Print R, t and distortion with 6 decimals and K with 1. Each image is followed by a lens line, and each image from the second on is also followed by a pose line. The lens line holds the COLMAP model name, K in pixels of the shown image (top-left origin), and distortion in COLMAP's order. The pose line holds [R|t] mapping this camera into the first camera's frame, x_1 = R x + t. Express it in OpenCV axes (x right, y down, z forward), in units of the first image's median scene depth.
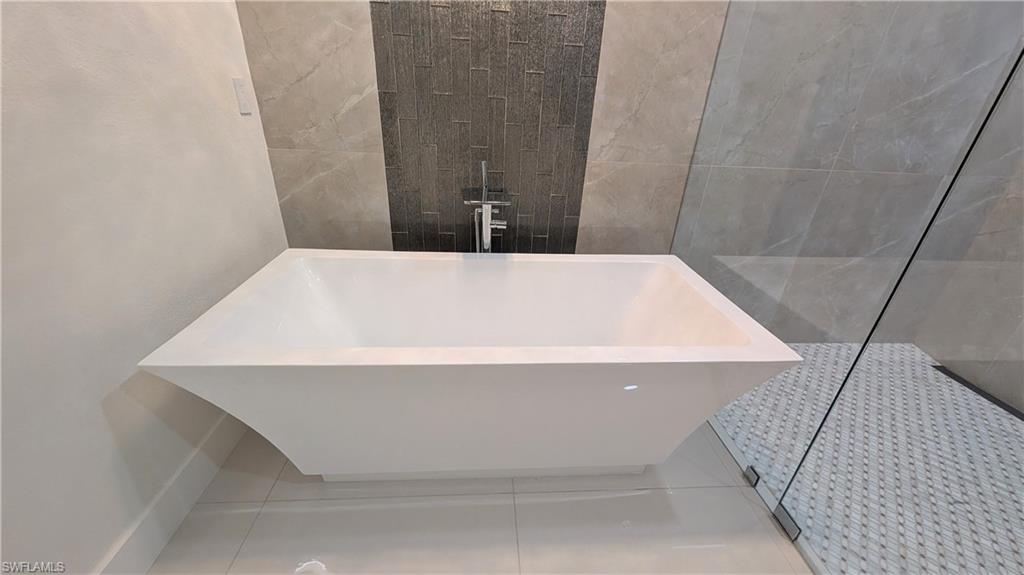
lens RADIAL K [[386.4, 0, 512.2], [0, 386.4, 291.4], [0, 0, 1]] dist [-0.000216, -0.000161]
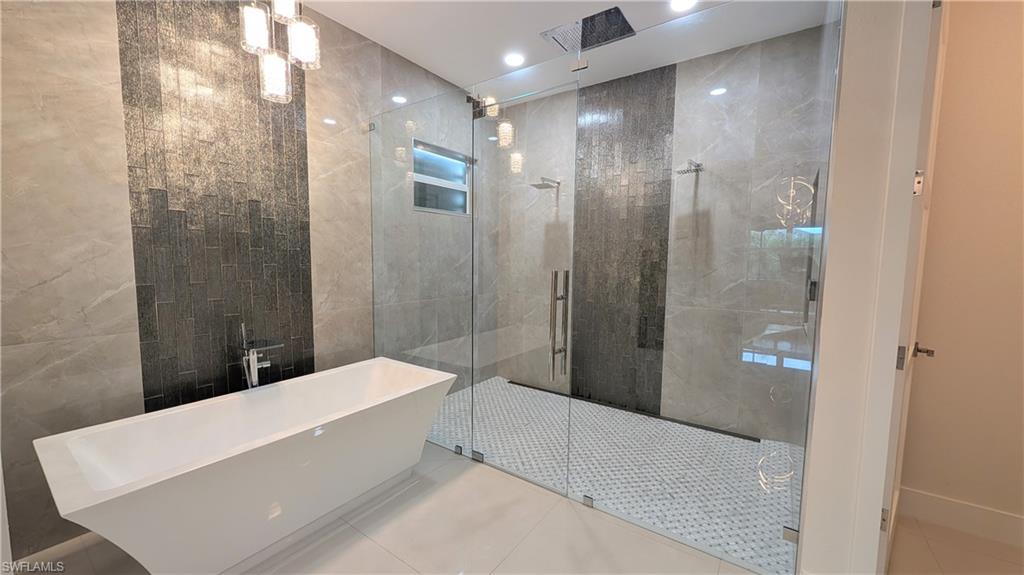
lens RADIAL K [[386.4, 0, 512.2], [0, 386.4, 291.4], [0, 0, 1]] dist [-0.000216, -0.000161]
pose [[0.628187, -0.105546, 0.770870, -0.509346], [0.360000, 0.917755, -0.167709, 0.137977], [-0.689769, 0.382866, 0.614518, -0.560890]]
